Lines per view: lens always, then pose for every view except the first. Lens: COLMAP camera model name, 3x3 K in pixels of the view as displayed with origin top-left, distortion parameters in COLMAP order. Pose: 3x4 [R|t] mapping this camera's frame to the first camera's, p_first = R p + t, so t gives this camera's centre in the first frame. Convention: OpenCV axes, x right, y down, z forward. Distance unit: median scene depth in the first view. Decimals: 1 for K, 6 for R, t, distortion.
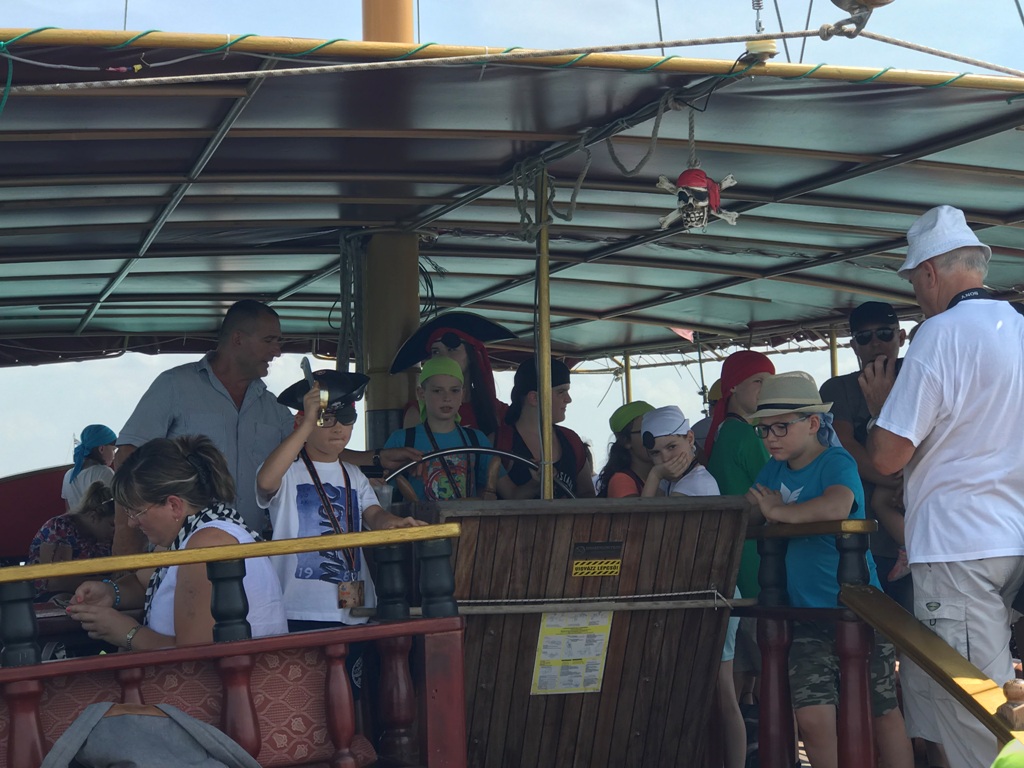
lens RADIAL K [[1963.7, 0, 512.0], [0, 1963.7, 384.0], [0, 0, 1]] dist [-0.048096, 0.790653]
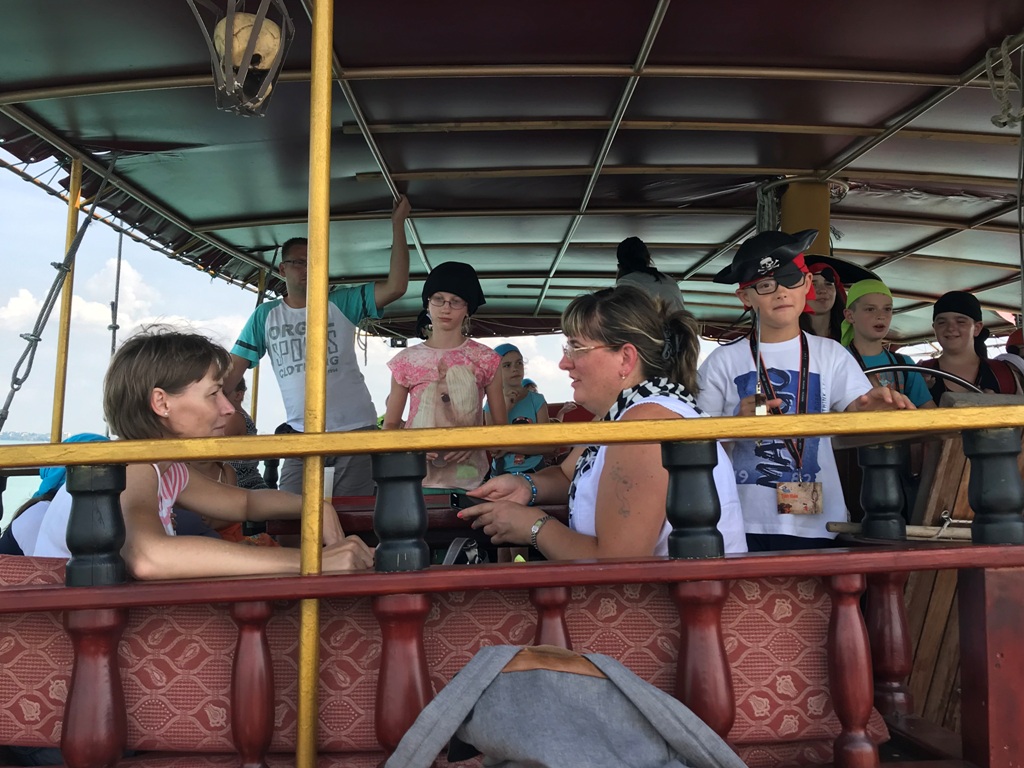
lens RADIAL K [[1038.4, 0, 512.0], [0, 1038.4, 384.0], [0, 0, 1]] dist [0.102122, -0.297300]
pose [[0.968346, 0.034190, -0.247260, -0.104636], [-0.037144, 0.999283, -0.007289, 0.066962], [0.246833, 0.016242, 0.968922, 0.561077]]
